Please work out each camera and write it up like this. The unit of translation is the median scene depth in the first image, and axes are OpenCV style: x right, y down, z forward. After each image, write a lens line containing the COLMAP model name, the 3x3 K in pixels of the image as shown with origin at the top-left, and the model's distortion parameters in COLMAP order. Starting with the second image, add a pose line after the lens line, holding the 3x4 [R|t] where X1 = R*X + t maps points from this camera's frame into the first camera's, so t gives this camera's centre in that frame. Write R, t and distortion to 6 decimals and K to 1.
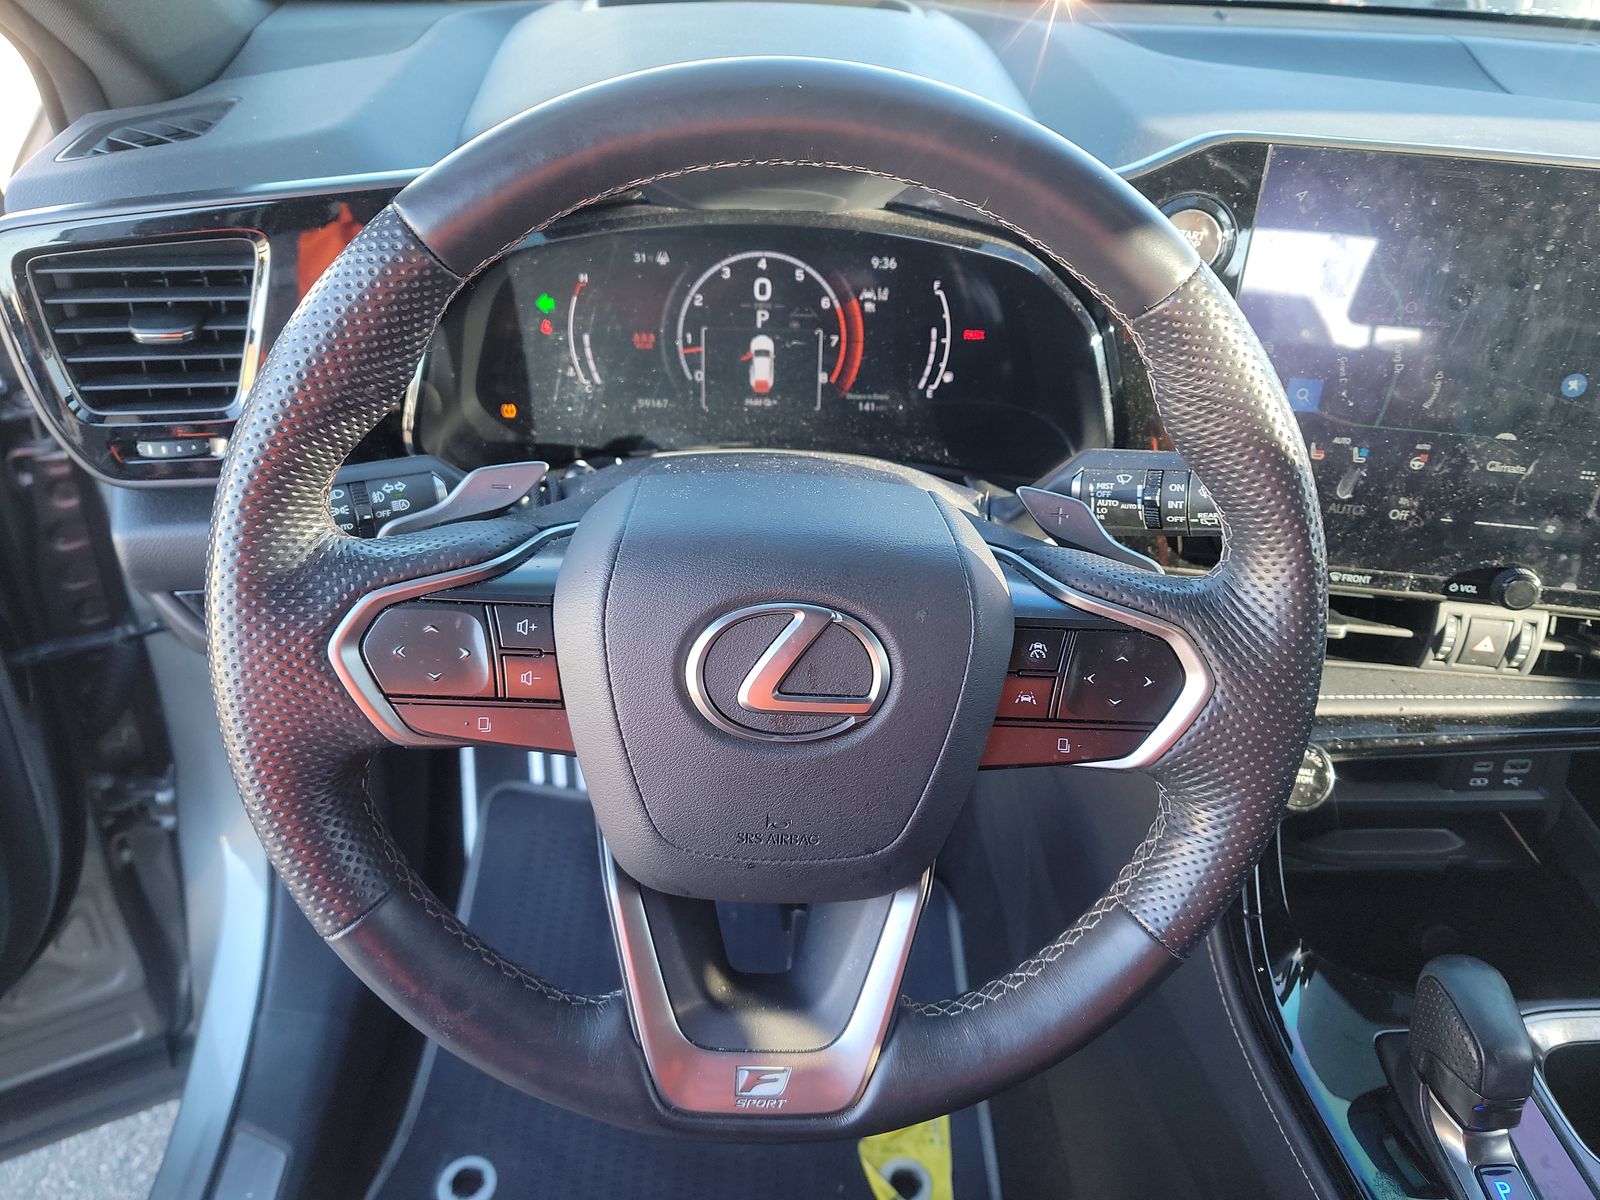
lens RADIAL K [[1212.5, 0, 800.0], [0, 1212.5, 600.0], [0, 0, 1]] dist [0.097080, -0.102644]
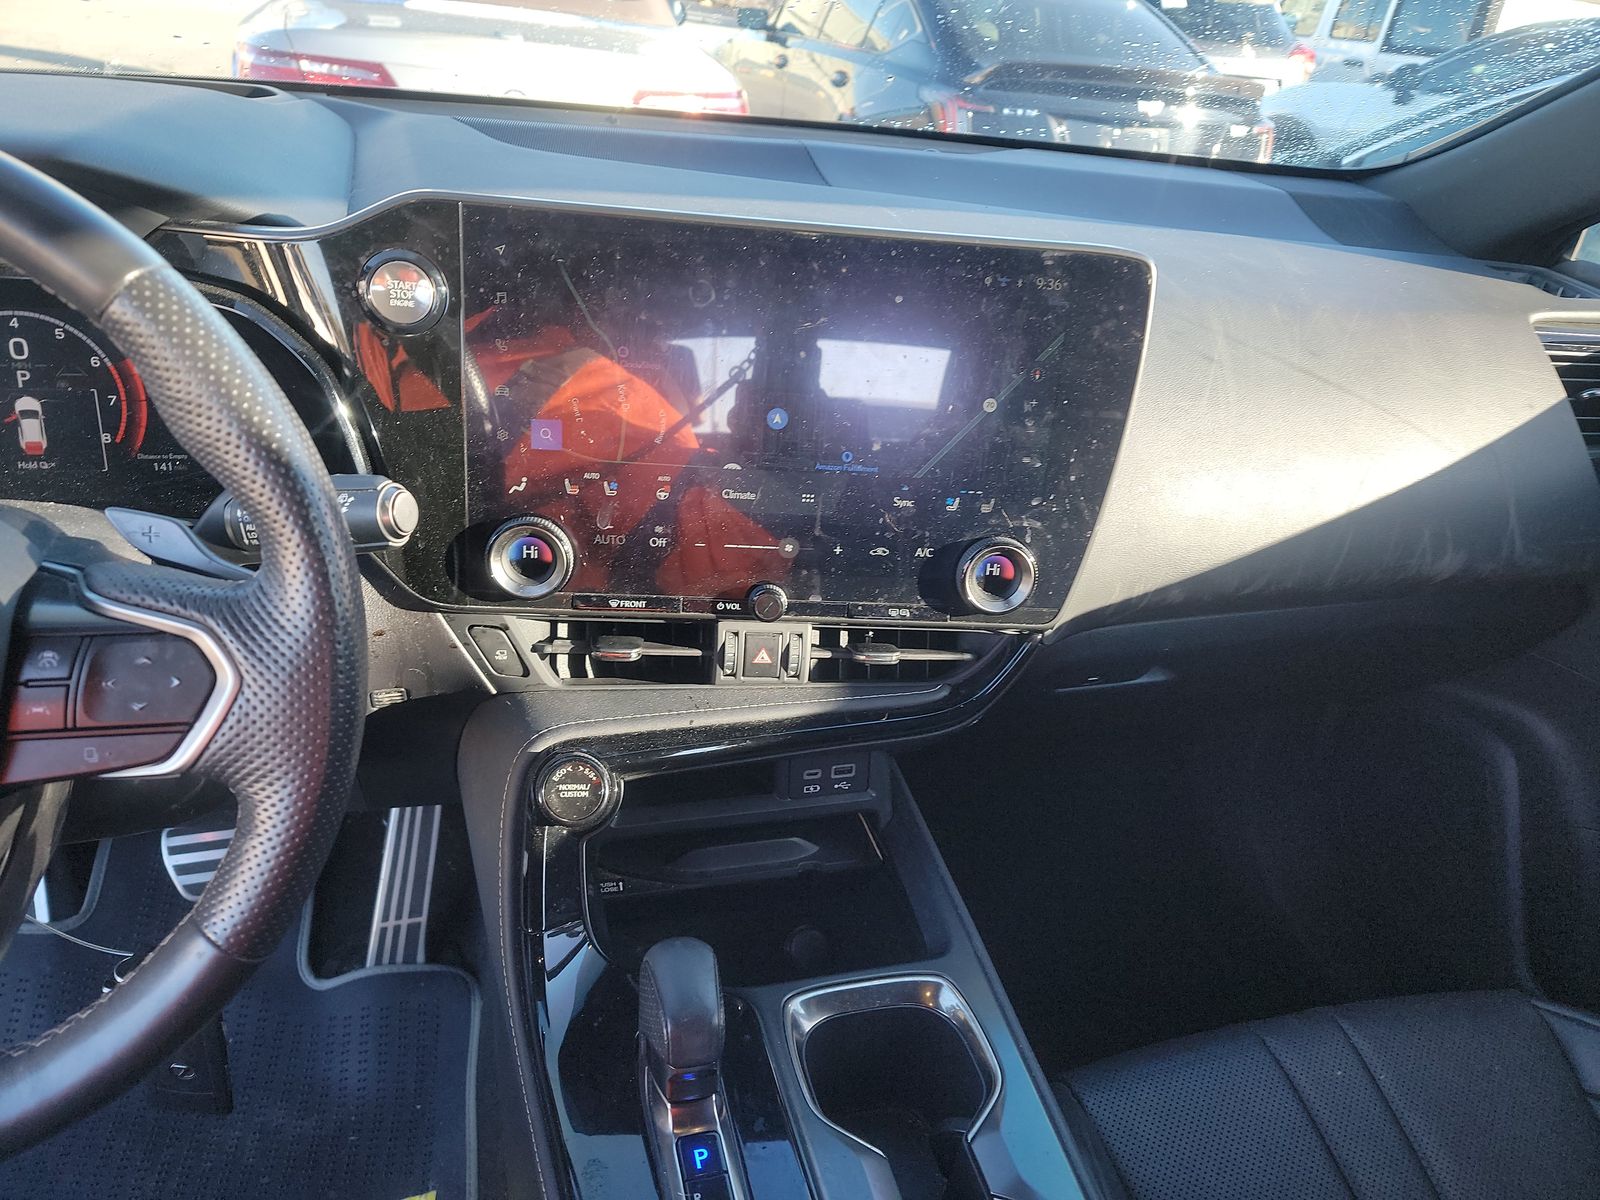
lens RADIAL K [[1212.5, 0, 800.0], [0, 1212.5, 600.0], [0, 0, 1]] dist [0.097080, -0.102644]
pose [[0.973694, -0.063965, 0.218696, 0.344953], [0.084415, 0.992758, -0.085473, 0.078949], [-0.211645, 0.101686, 0.972042, -0.064089]]
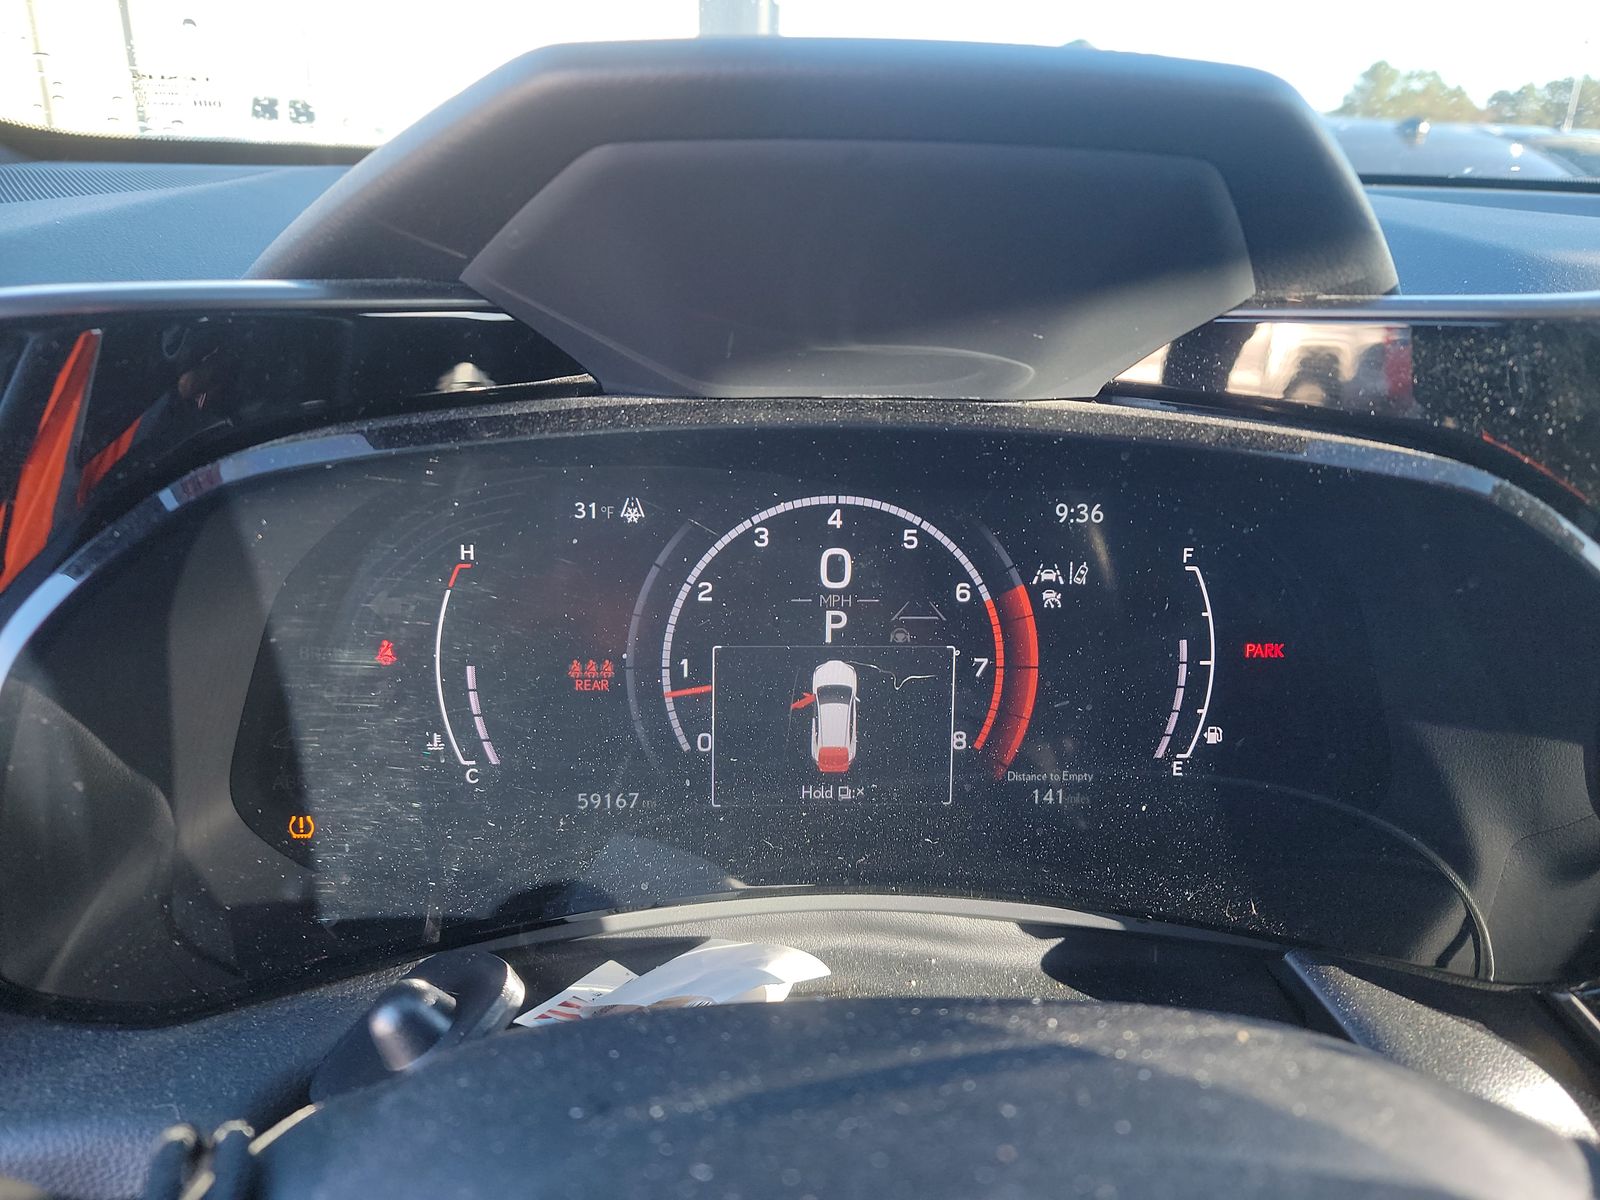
lens RADIAL K [[1212.5, 0, 800.0], [0, 1212.5, 600.0], [0, 0, 1]] dist [0.097080, -0.102644]
pose [[0.999830, -0.018091, 0.003626, -0.047104], [0.018433, 0.970658, -0.239755, -0.125812], [0.000818, 0.239781, 0.970827, 0.530663]]
